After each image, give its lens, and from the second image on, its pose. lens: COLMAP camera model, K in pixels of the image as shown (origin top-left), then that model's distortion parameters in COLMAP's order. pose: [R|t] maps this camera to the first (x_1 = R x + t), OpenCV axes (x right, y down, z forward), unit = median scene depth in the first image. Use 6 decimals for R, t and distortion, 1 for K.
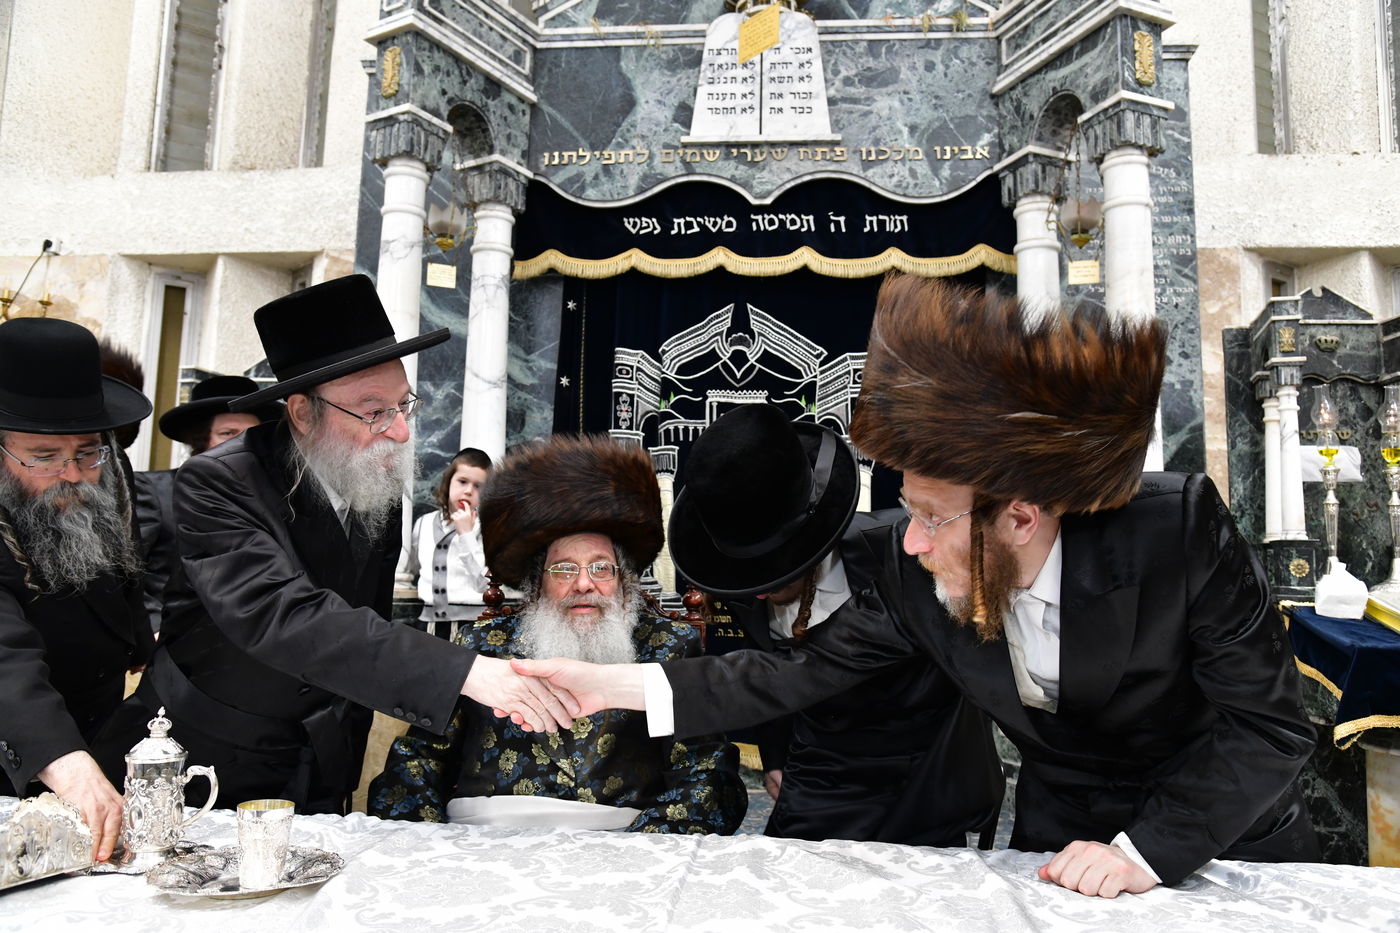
lens RADIAL K [[1138.8, 0, 701.7], [0, 1138.8, 457.3], [0, 0, 1]] dist [-0.055336, 0.075036]
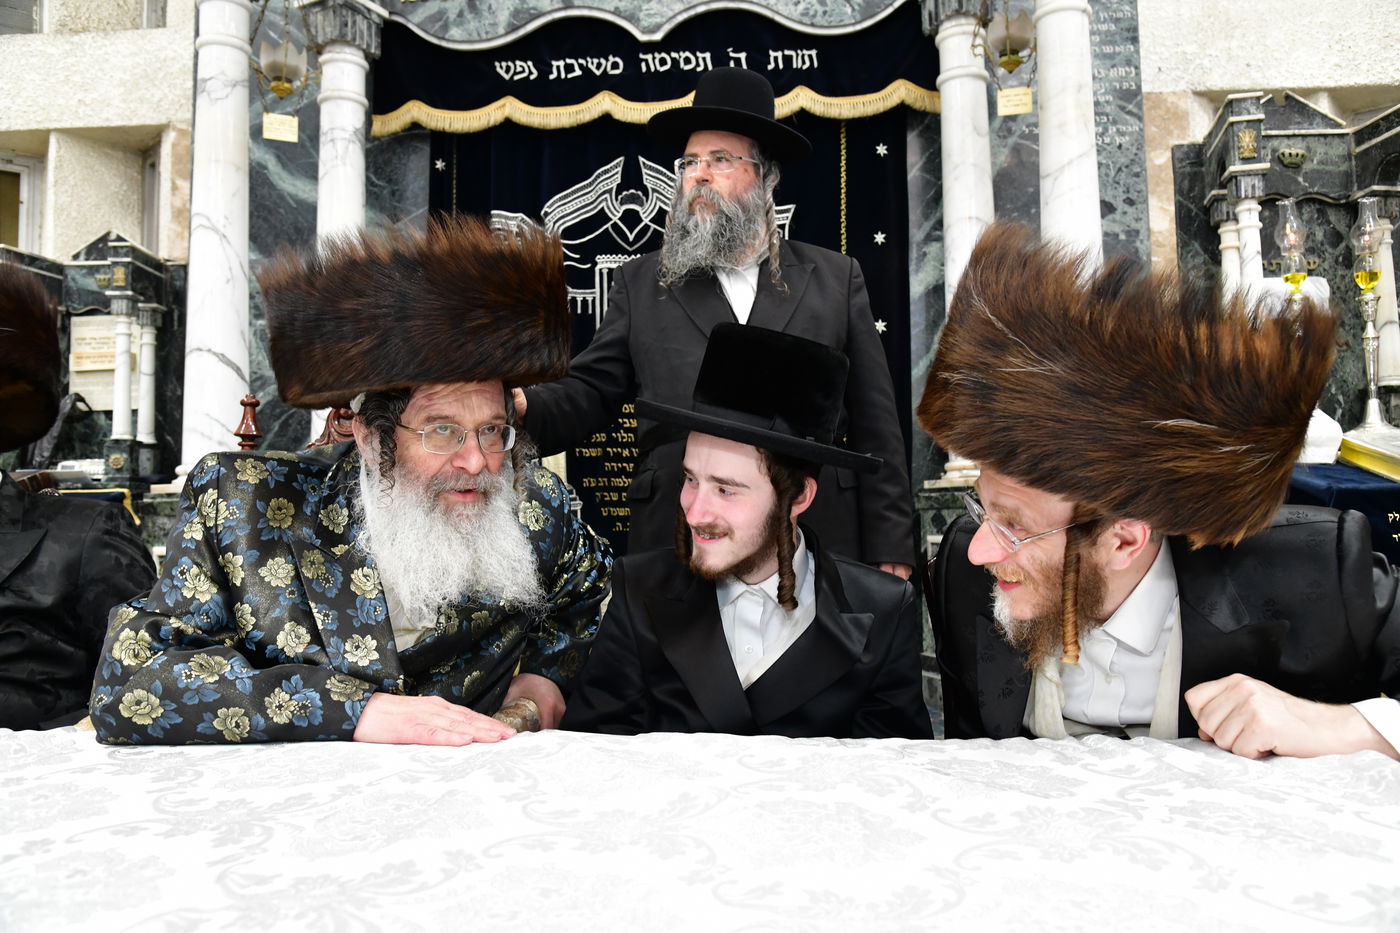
lens RADIAL K [[1138.8, 0, 698.9], [0, 1138.8, 456.9], [0, 0, 1]] dist [-0.055336, 0.075036]
pose [[0.998747, -0.034078, 0.036662, 0.047404], [0.031714, 0.997495, 0.063232, 0.044238], [-0.038725, -0.061990, 0.997325, 0.108713]]
